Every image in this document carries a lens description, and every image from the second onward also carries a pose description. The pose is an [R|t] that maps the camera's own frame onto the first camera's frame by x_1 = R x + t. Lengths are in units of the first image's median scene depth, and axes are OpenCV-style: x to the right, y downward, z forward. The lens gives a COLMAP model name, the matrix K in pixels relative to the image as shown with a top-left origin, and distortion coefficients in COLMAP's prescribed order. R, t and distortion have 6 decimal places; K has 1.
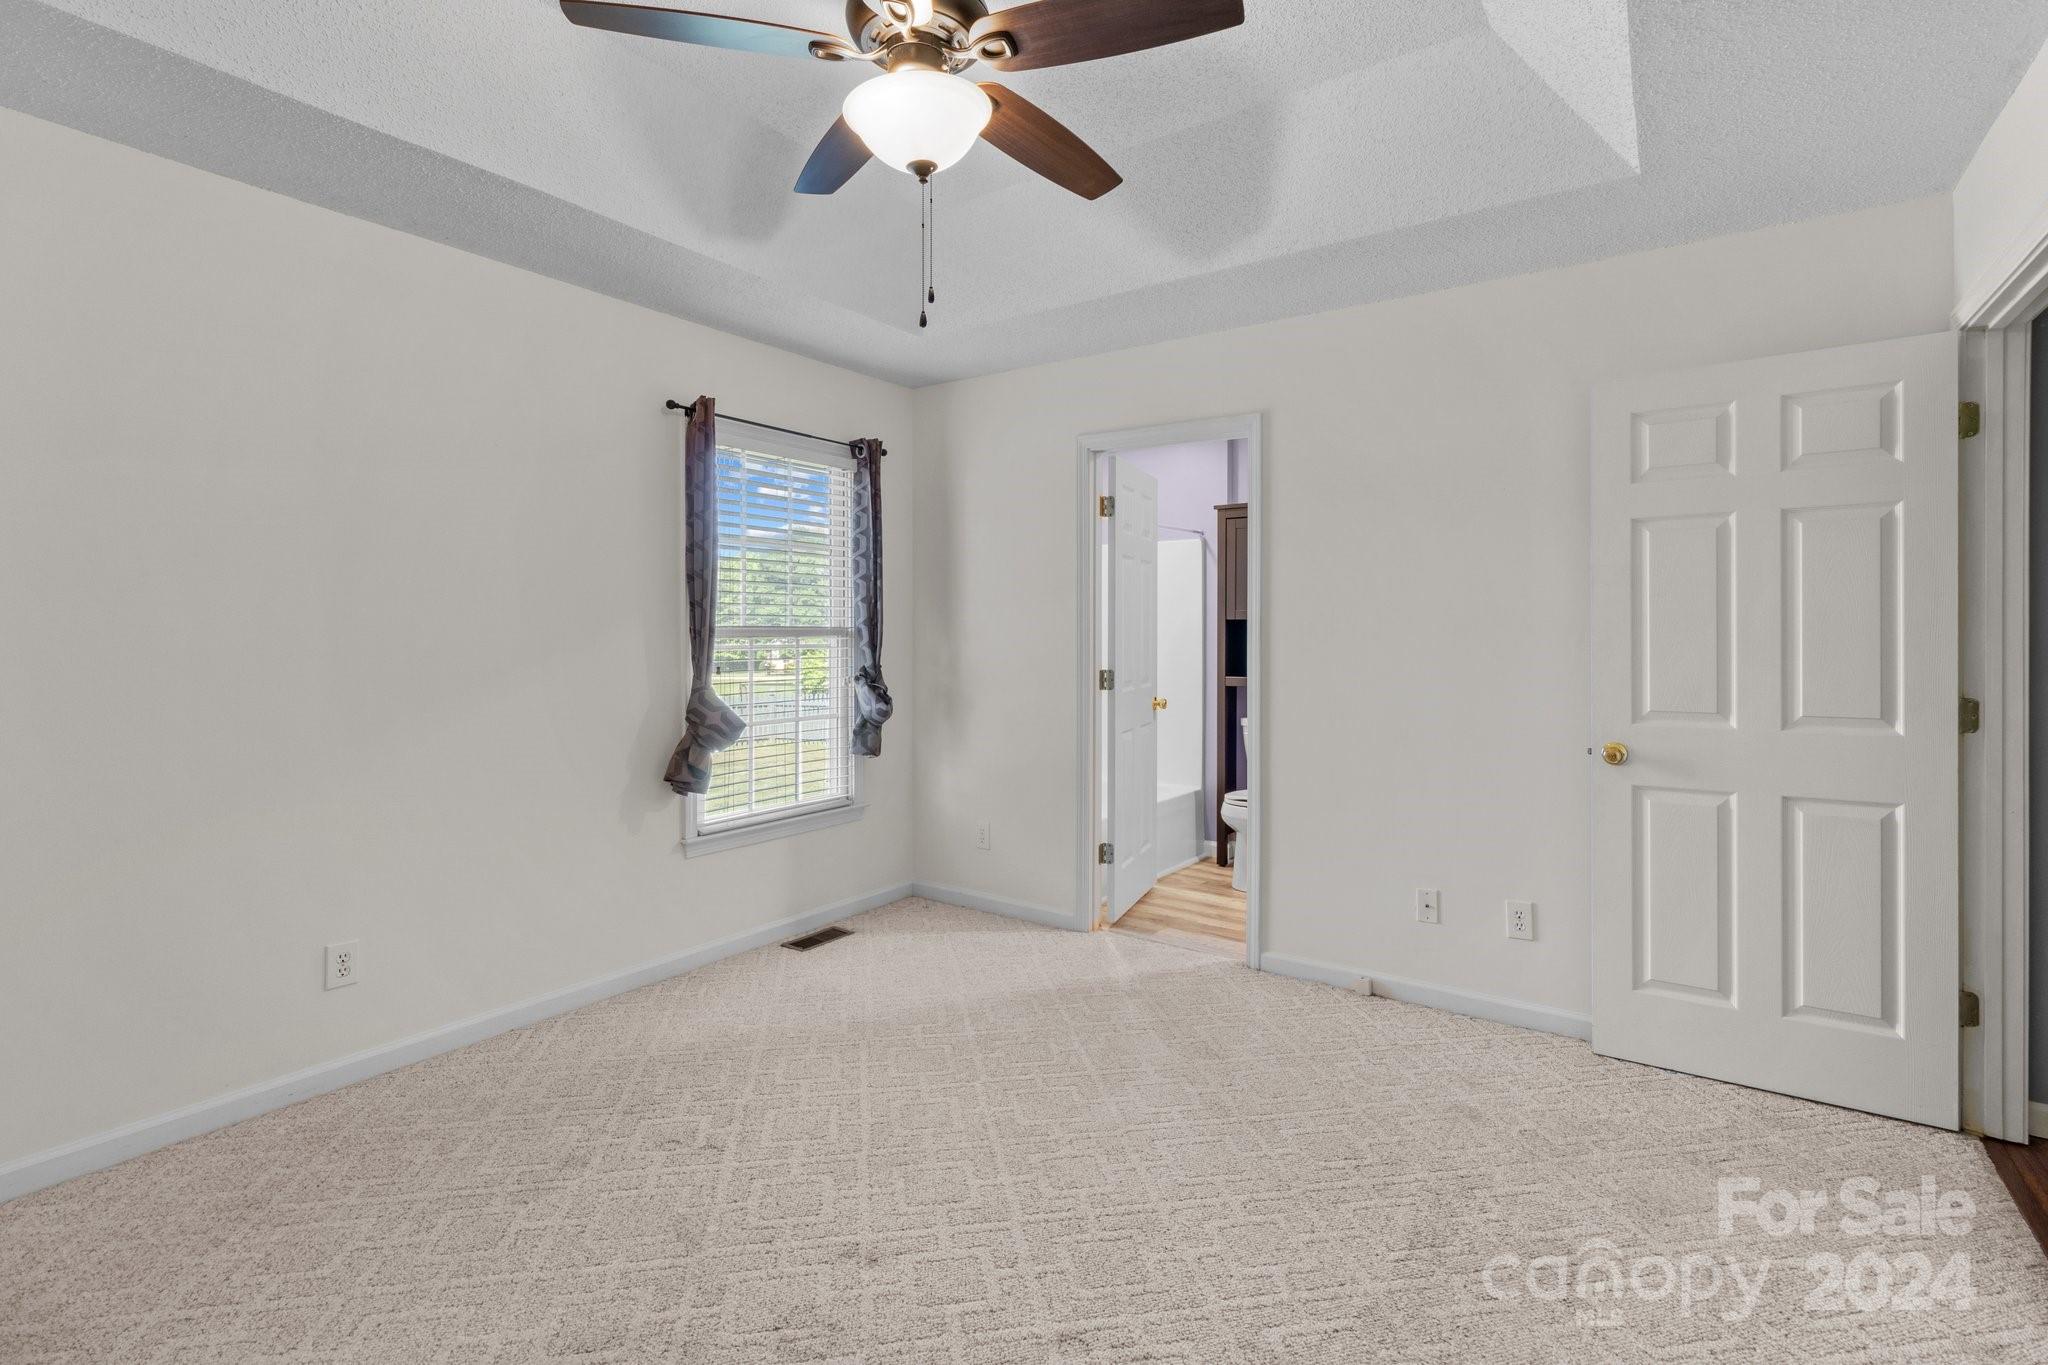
lens RADIAL K [[959.4, 0, 1031.8], [0, 959.4, 626.5], [0, 0, 1]] dist [-0.000858, 0.000491]
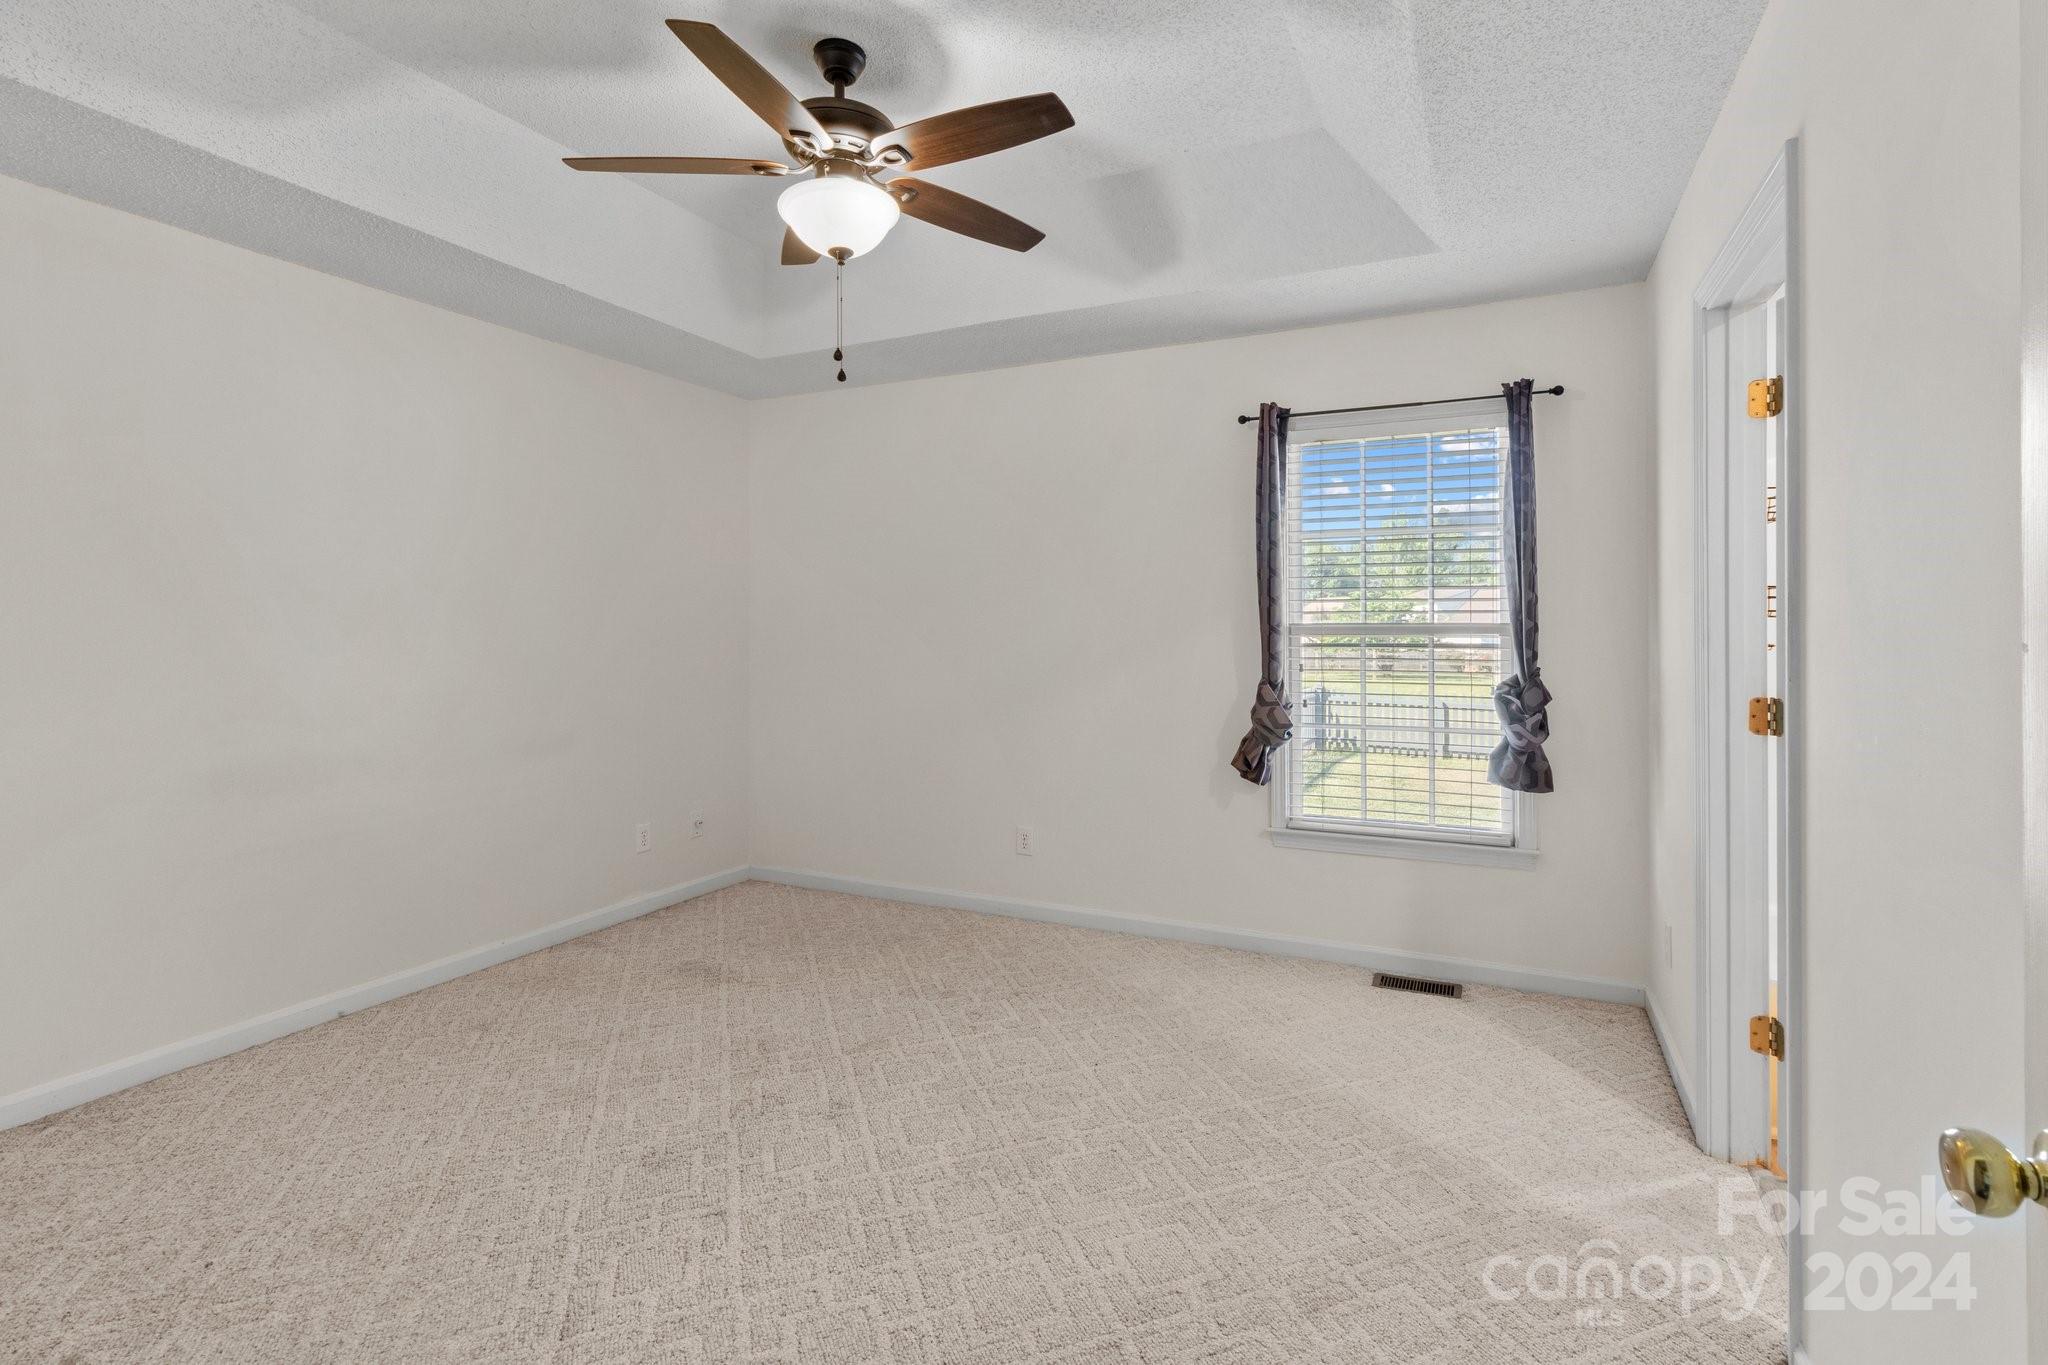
lens RADIAL K [[959.4, 0, 1061.2], [0, 959.4, 631.2], [0, 0, 1]] dist [-0.000858, 0.000491]
pose [[0.166373, 0.003531, -0.986057, 0.633213], [0.005806, 0.999973, 0.004561, 0.000802], [0.986046, -0.006484, 0.166348, 0.597870]]
